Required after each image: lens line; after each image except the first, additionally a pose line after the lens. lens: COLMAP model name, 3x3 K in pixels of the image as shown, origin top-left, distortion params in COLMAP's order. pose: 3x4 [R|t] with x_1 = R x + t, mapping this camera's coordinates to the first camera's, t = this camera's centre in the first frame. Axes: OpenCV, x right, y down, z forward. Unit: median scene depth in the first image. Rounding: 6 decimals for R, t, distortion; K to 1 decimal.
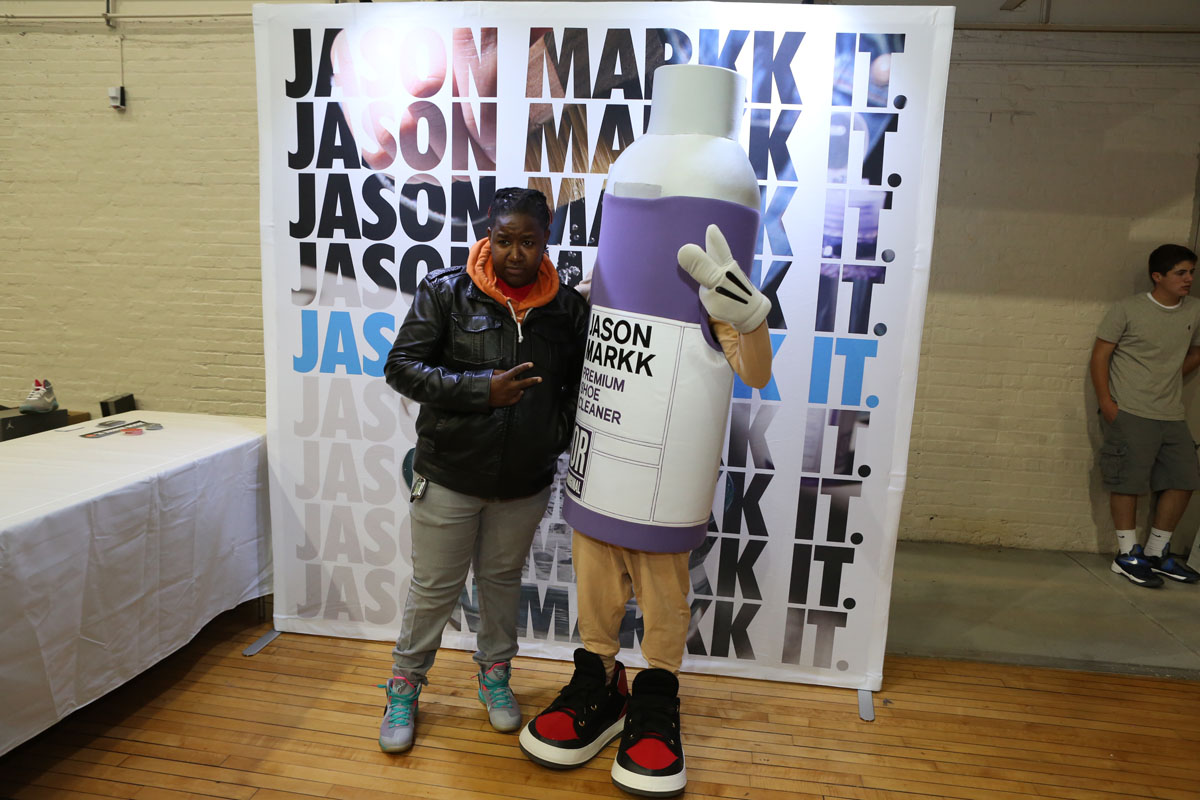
lens RADIAL K [[833.1, 0, 598.8], [0, 833.1, 402.9], [0, 0, 1]] dist [-0.090760, 0.059415]
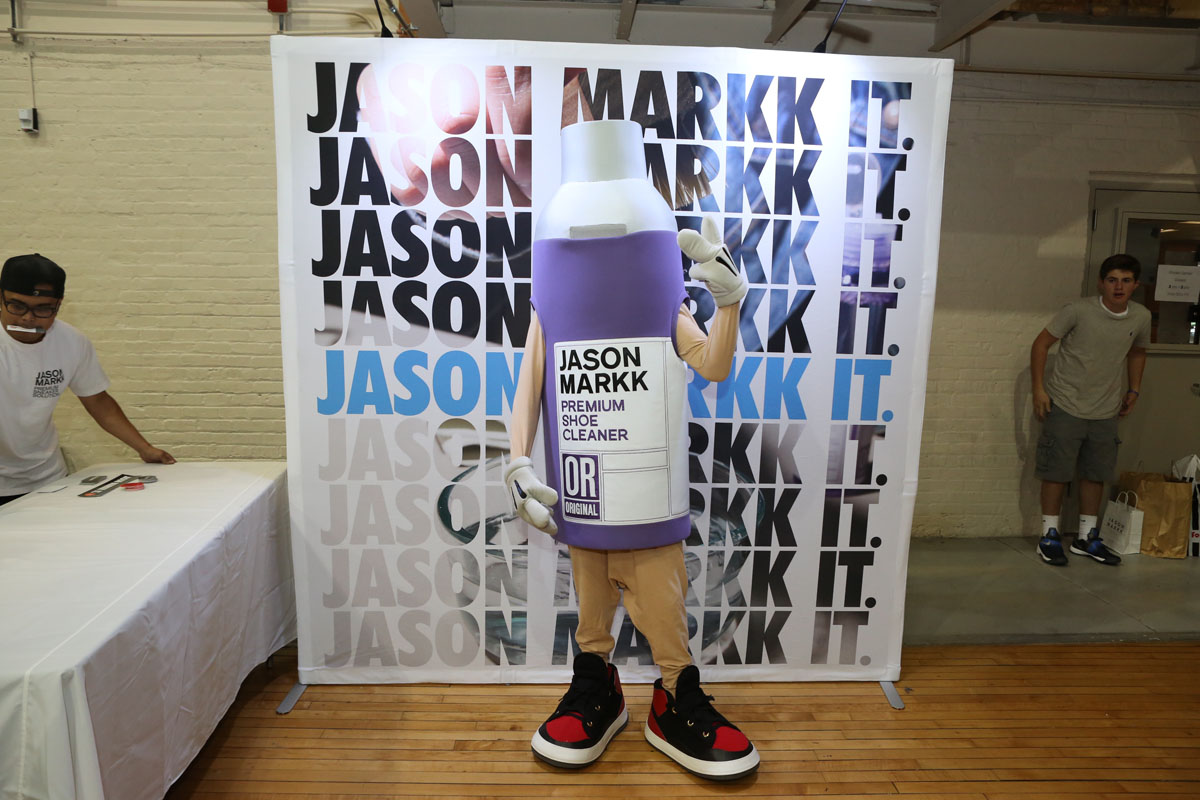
lens RADIAL K [[833.1, 0, 593.9], [0, 833.1, 404.3], [0, 0, 1]] dist [-0.090760, 0.059415]
pose [[0.984117, -0.048368, 0.170807, -0.223491], [0.050465, 0.998694, -0.007960, -0.026378], [-0.170199, 0.016453, 0.985272, -0.008277]]
